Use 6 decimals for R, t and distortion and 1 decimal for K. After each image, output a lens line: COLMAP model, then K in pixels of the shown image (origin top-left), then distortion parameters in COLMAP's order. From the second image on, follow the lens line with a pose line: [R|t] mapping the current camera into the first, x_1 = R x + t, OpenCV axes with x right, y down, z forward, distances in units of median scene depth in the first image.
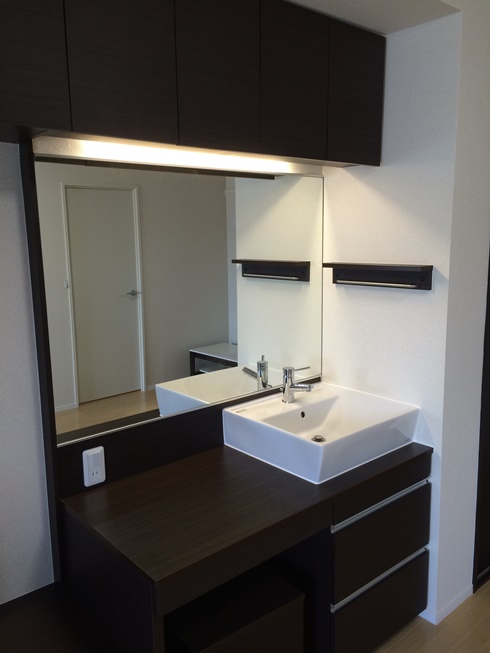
lens RADIAL K [[557.8, 0, 242.6], [0, 557.8, 328.5], [0, 0, 1]] dist [0.041644, -0.006332]
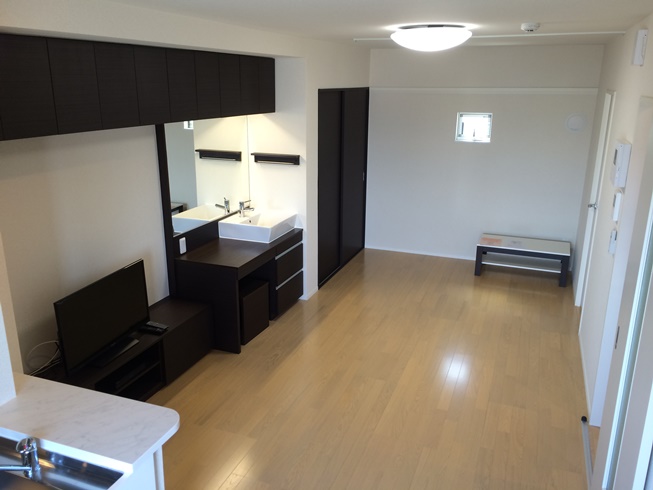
lens RADIAL K [[557.8, 0, 326.5], [0, 557.8, 245.0], [0, 0, 1]] dist [0.041644, -0.006332]
pose [[0.880103, -0.113083, 0.461119, -0.685845], [0.059674, 0.989866, 0.128855, -0.026771], [-0.471018, -0.085889, 0.877932, -1.170052]]
